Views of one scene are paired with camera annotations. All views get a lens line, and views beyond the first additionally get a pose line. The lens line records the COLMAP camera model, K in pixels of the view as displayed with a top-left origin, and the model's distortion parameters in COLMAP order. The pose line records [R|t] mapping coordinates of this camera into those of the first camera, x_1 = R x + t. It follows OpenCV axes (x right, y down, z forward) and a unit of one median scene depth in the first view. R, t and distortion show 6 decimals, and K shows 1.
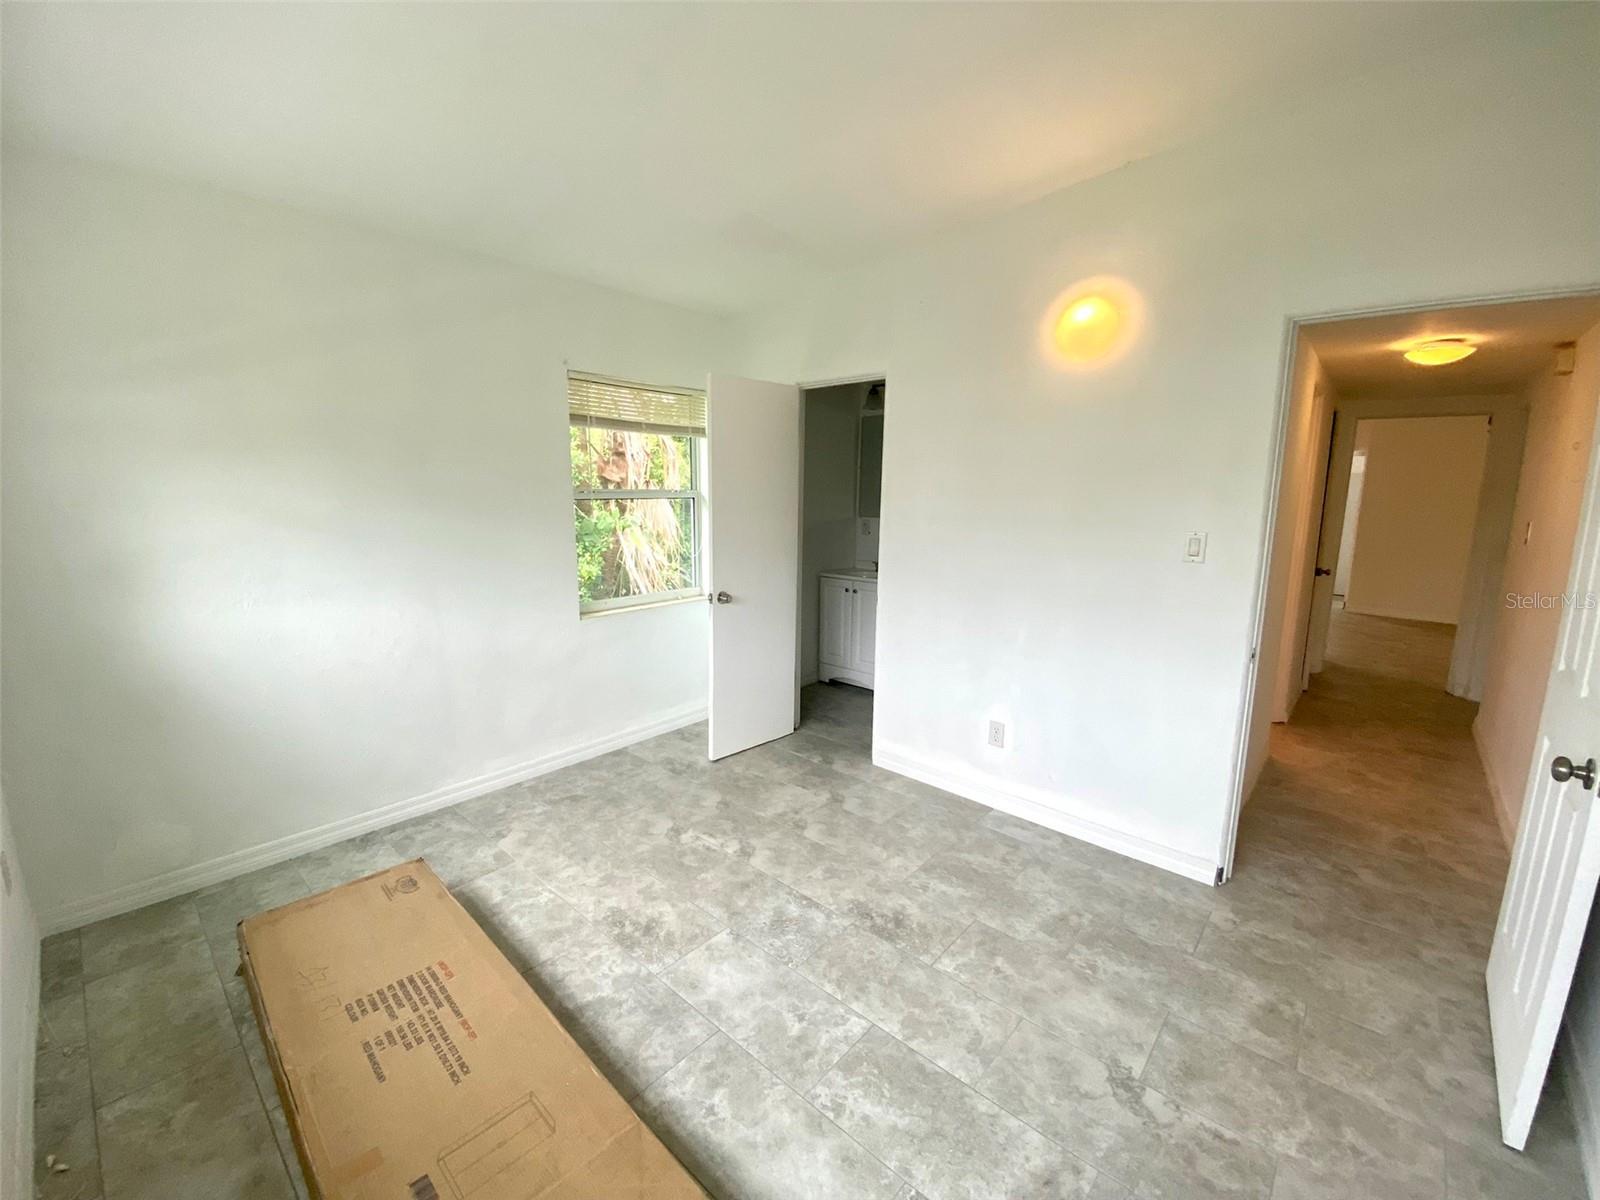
lens RADIAL K [[672.2, 0, 797.0], [0, 672.2, 588.9], [0, 0, 1]] dist [0.056827, -0.039482]
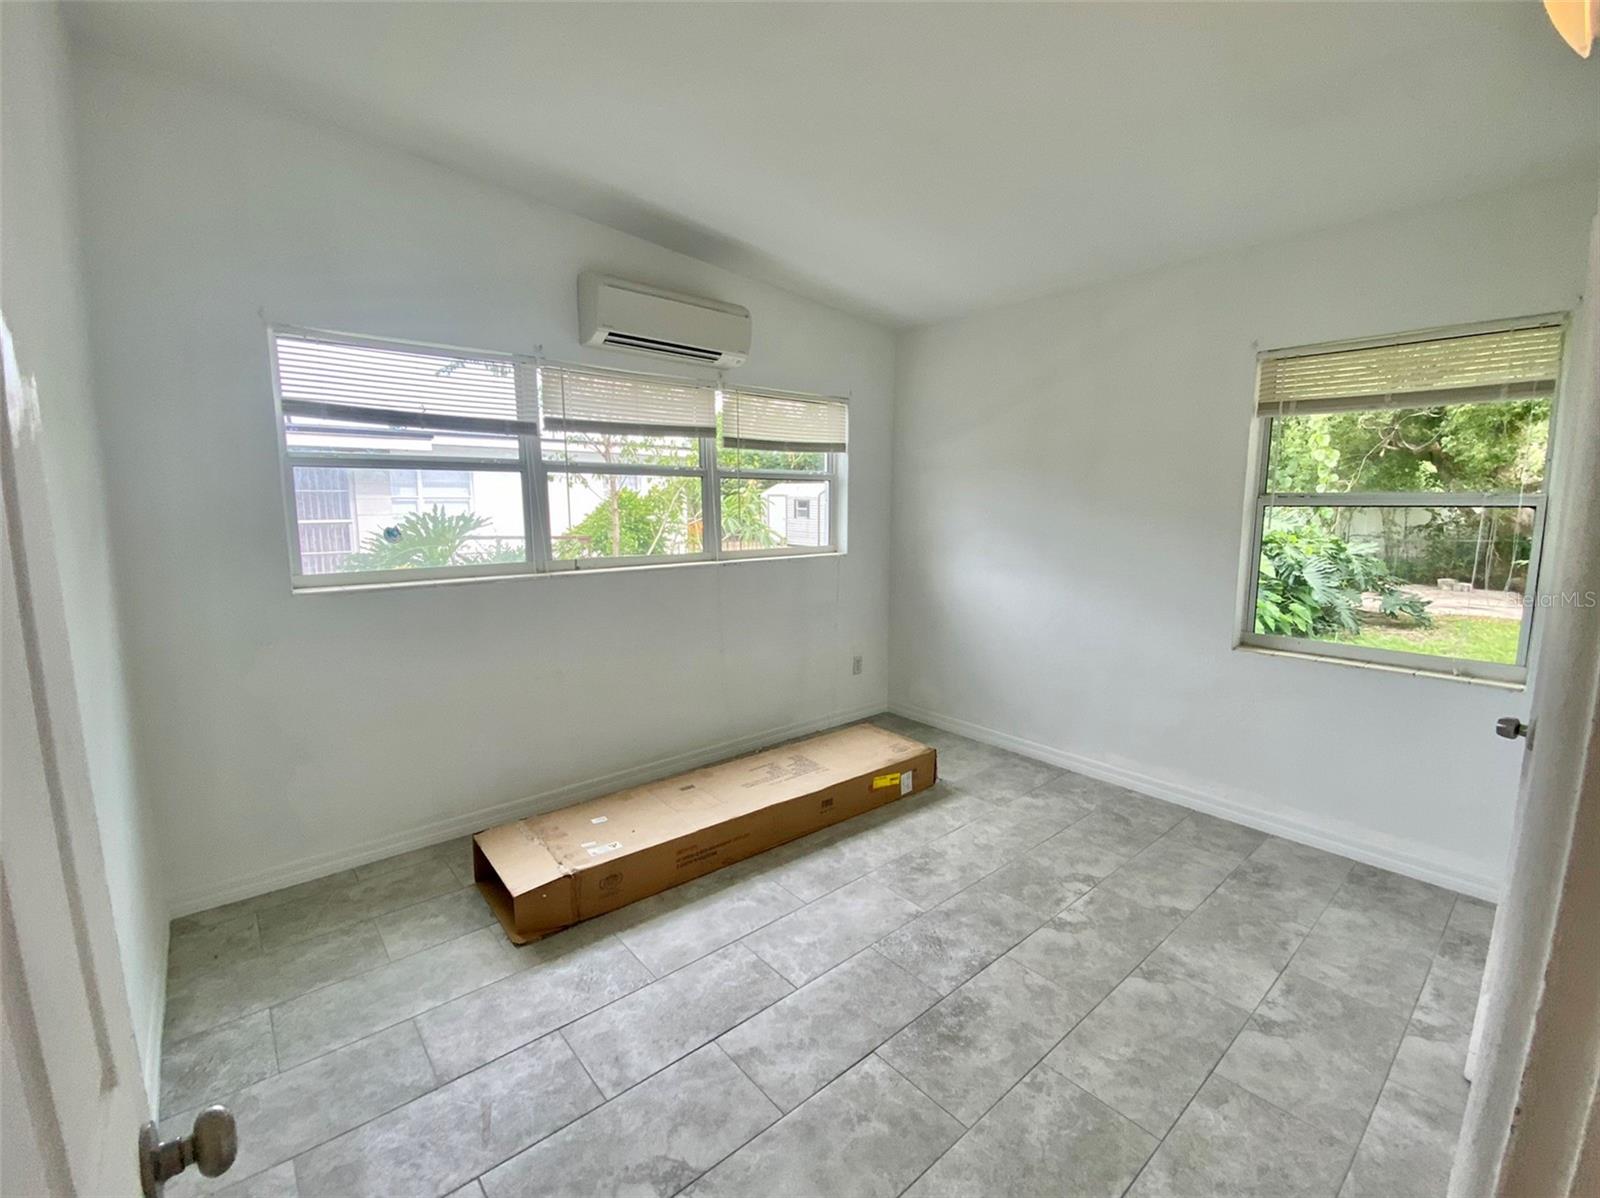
lens RADIAL K [[672.2, 0, 797.0], [0, 672.2, 587.9], [0, 0, 1]] dist [0.056827, -0.039482]
pose [[-0.128848, 0.122387, -0.984083, 0.774895], [-0.156041, 0.977491, 0.141998, -0.095895], [0.979311, 0.171854, -0.106851, 0.710357]]
